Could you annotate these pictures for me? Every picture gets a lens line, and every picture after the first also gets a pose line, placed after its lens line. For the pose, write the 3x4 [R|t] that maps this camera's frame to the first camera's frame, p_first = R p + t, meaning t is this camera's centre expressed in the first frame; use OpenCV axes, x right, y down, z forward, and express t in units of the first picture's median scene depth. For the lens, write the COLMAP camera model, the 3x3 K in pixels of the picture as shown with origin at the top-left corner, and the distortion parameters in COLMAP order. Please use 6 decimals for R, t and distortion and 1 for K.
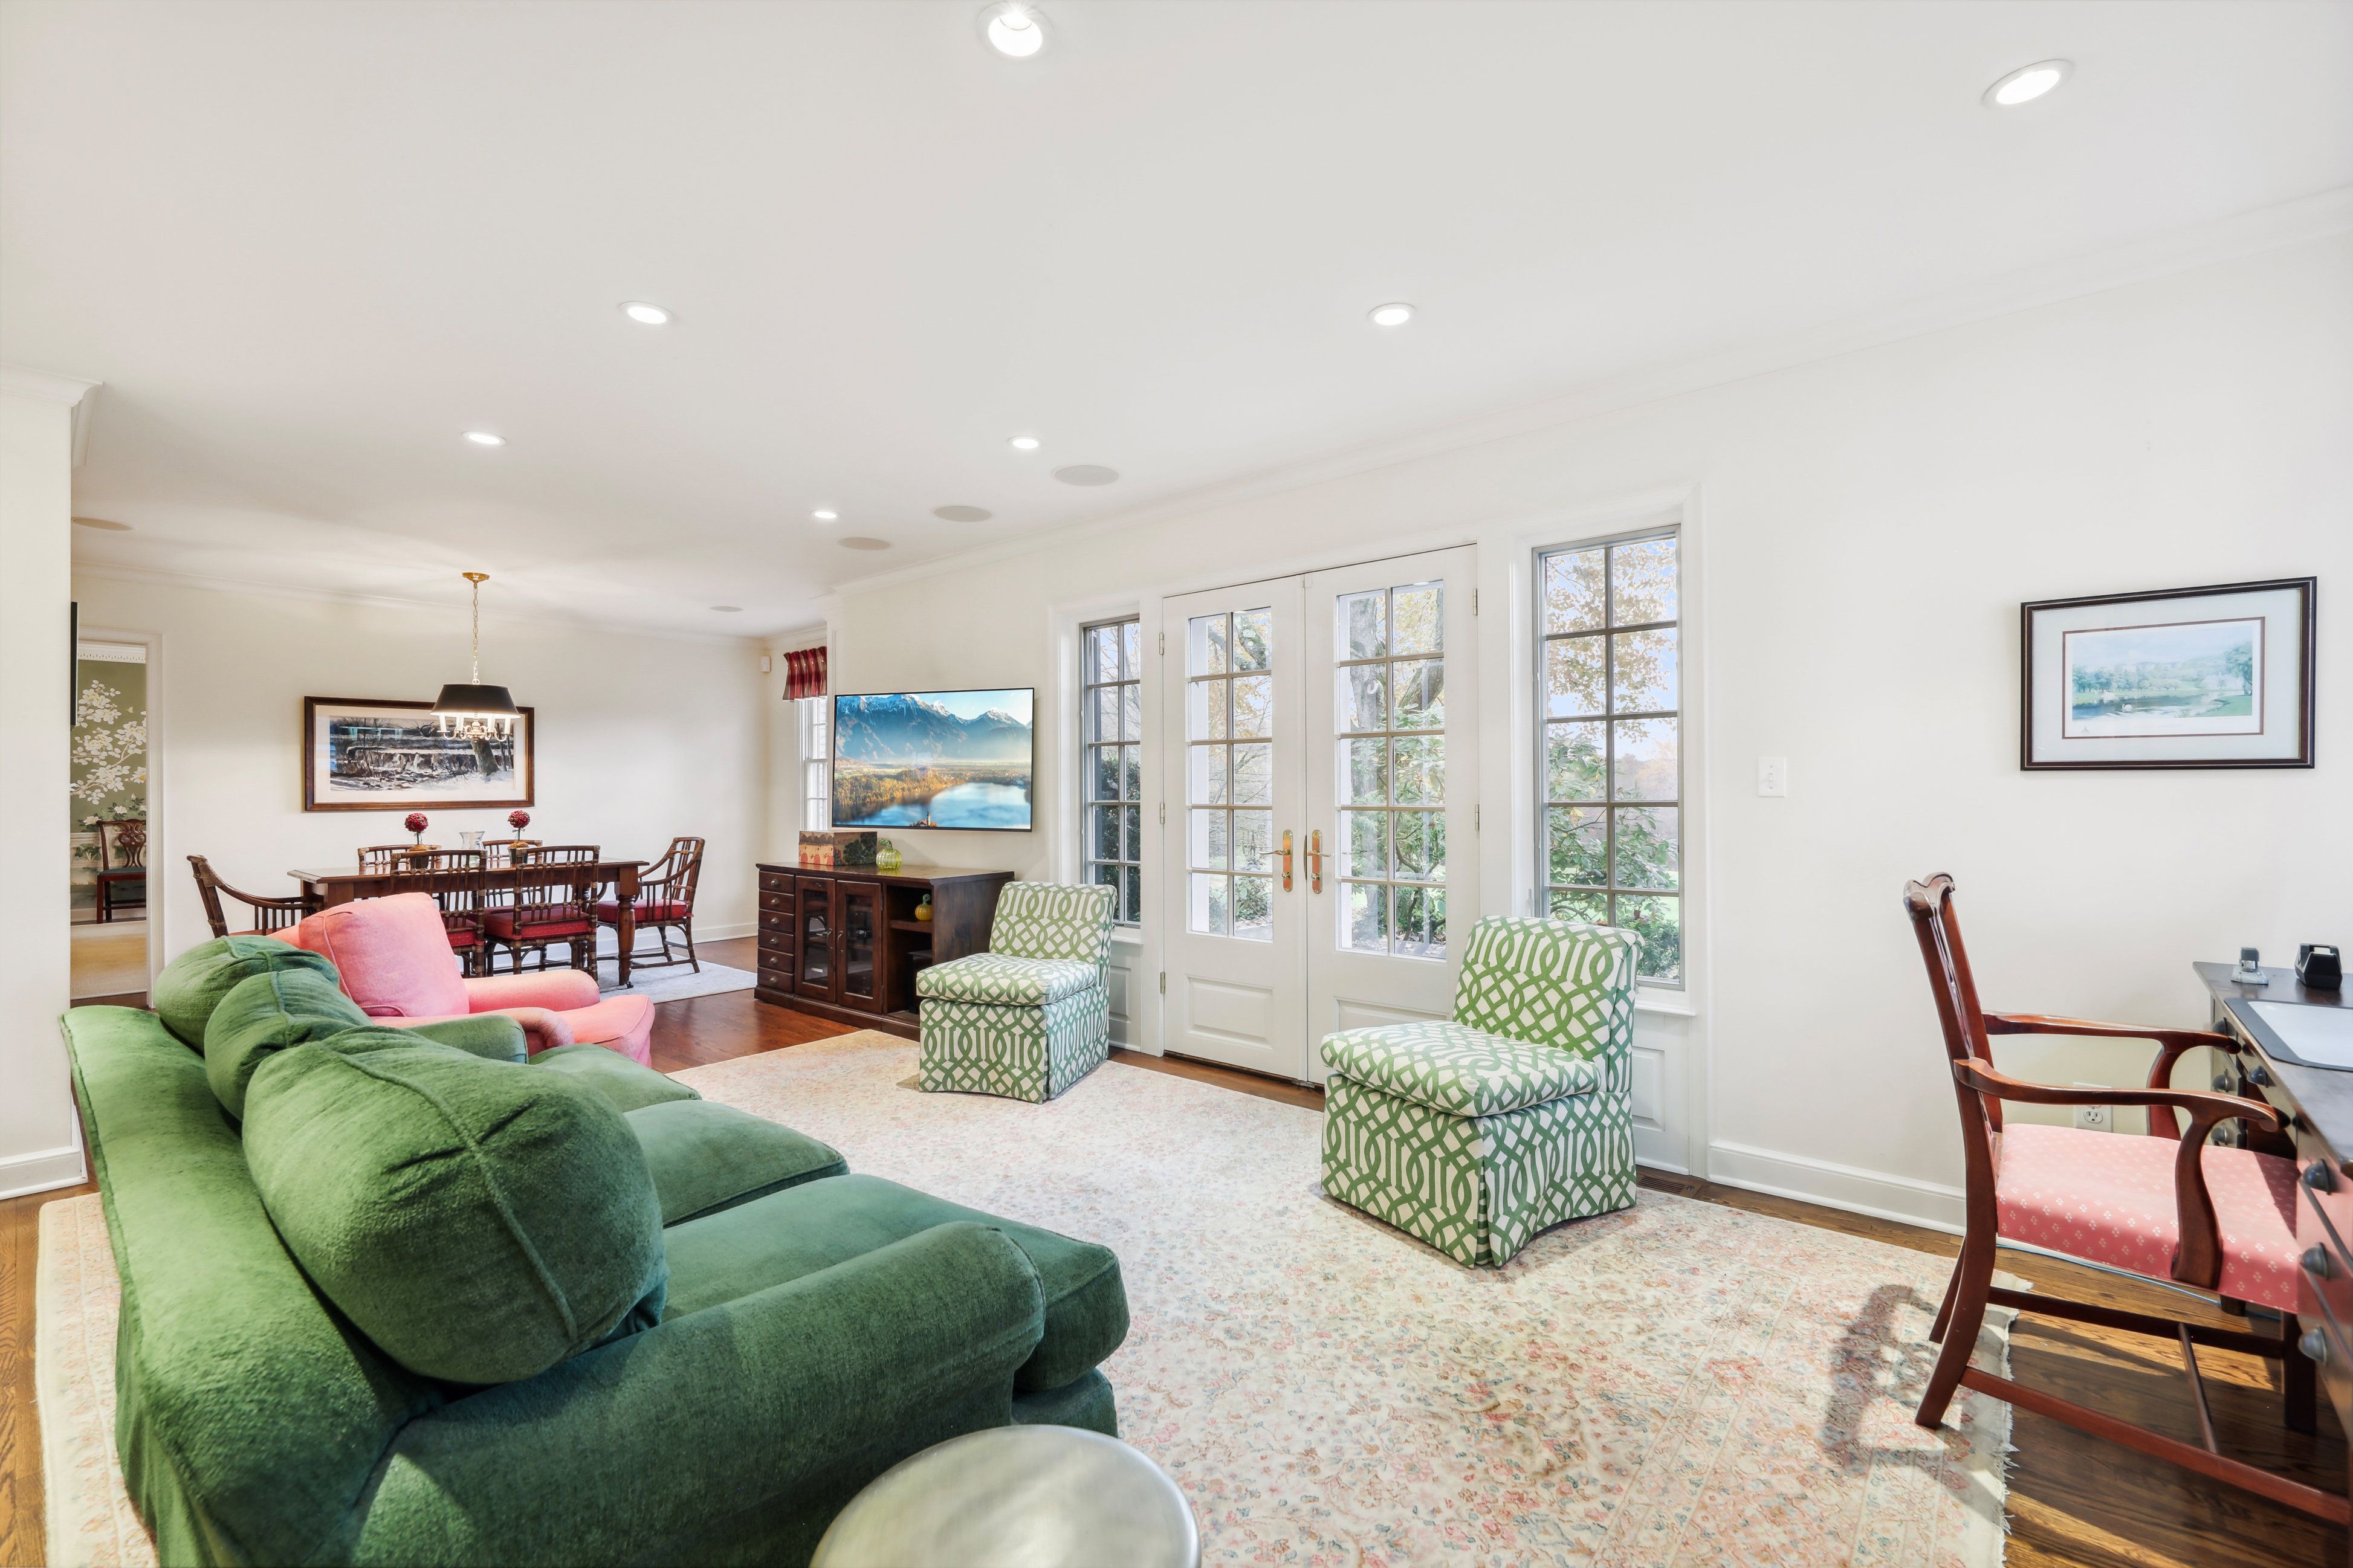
lens RADIAL K [[987.9, 0, 1172.1], [0, 987.9, 764.4], [0, 0, 1]] dist [-0.003949, -0.000462]
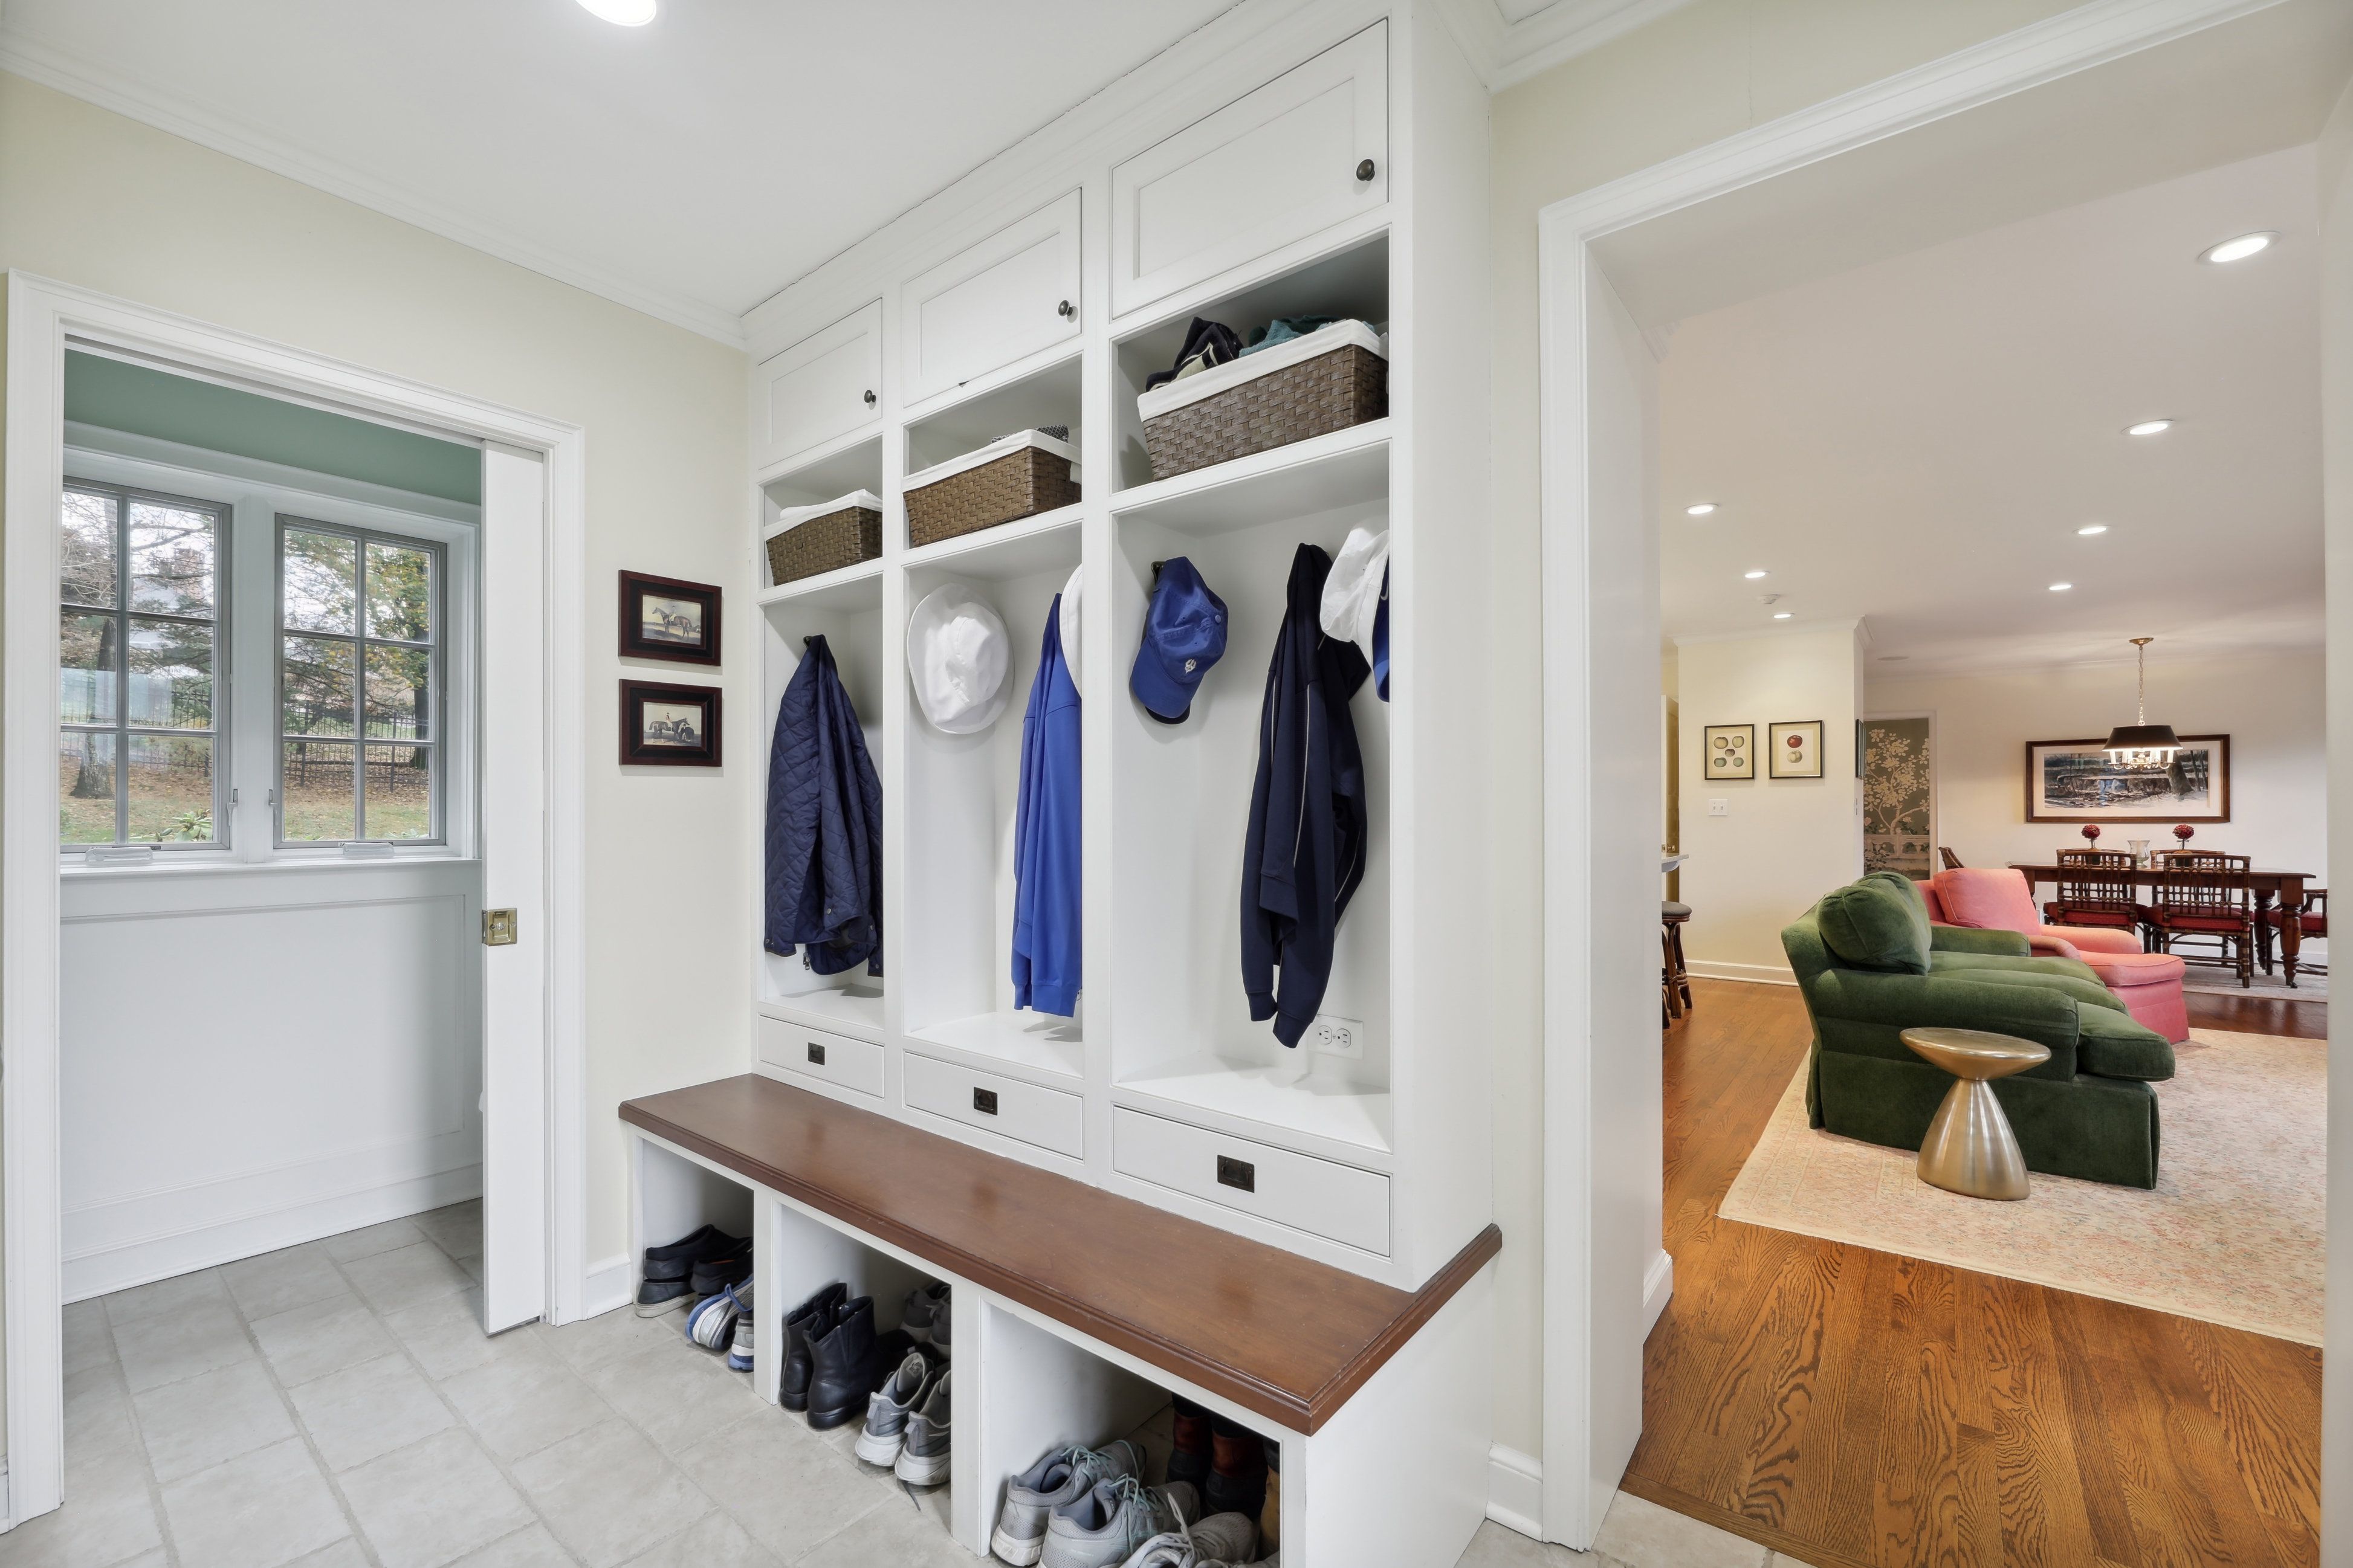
lens RADIAL K [[951.0, 0, 1177.6], [0, 951.0, 807.1], [0, 0, 1]] dist [-0.002644, -0.001621]
pose [[0.032120, 0.011966, -0.999412, 0.555166], [0.023306, 0.999647, 0.012718, -0.023266], [0.999212, -0.023701, 0.031829, -0.337069]]
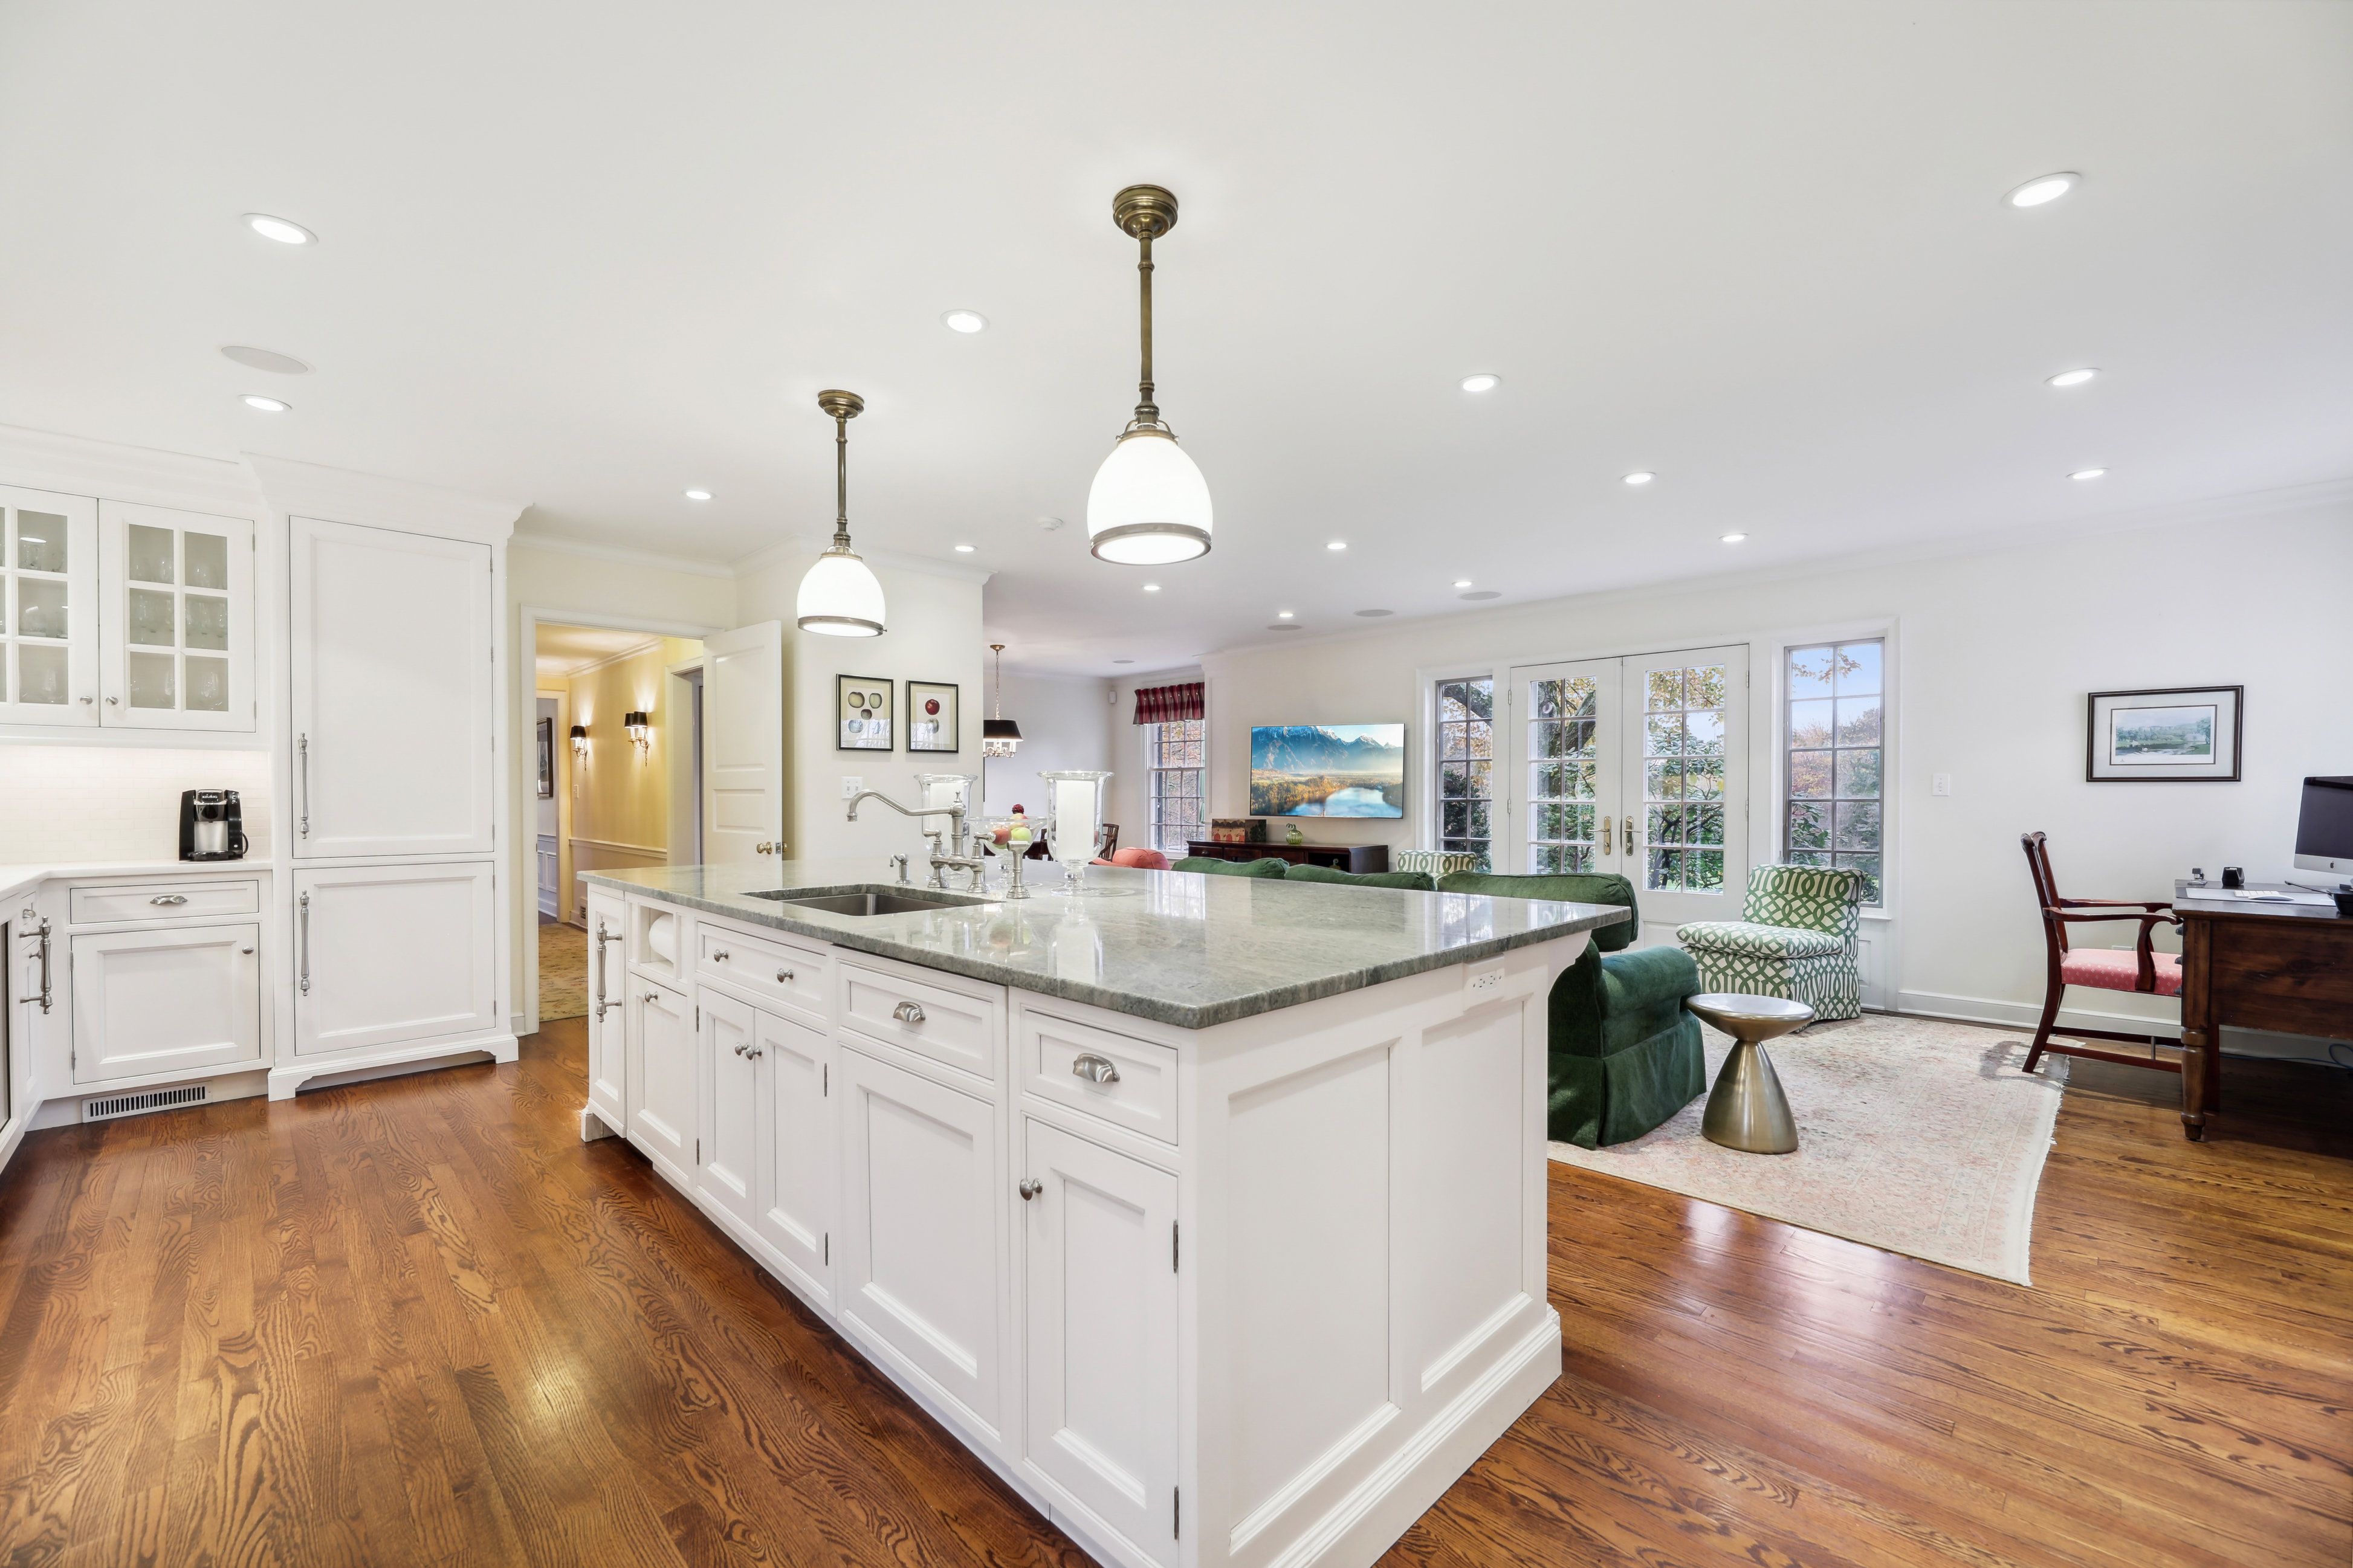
lens RADIAL K [[951.0, 0, 1180.0], [0, 951.0, 789.3], [0, 0, 1]] dist [-0.002644, -0.001621]
pose [[0.996603, 0.002671, -0.082312, -0.358624], [-0.000944, 0.999779, 0.021023, -0.007803], [0.082350, -0.020874, 0.996385, -0.474017]]
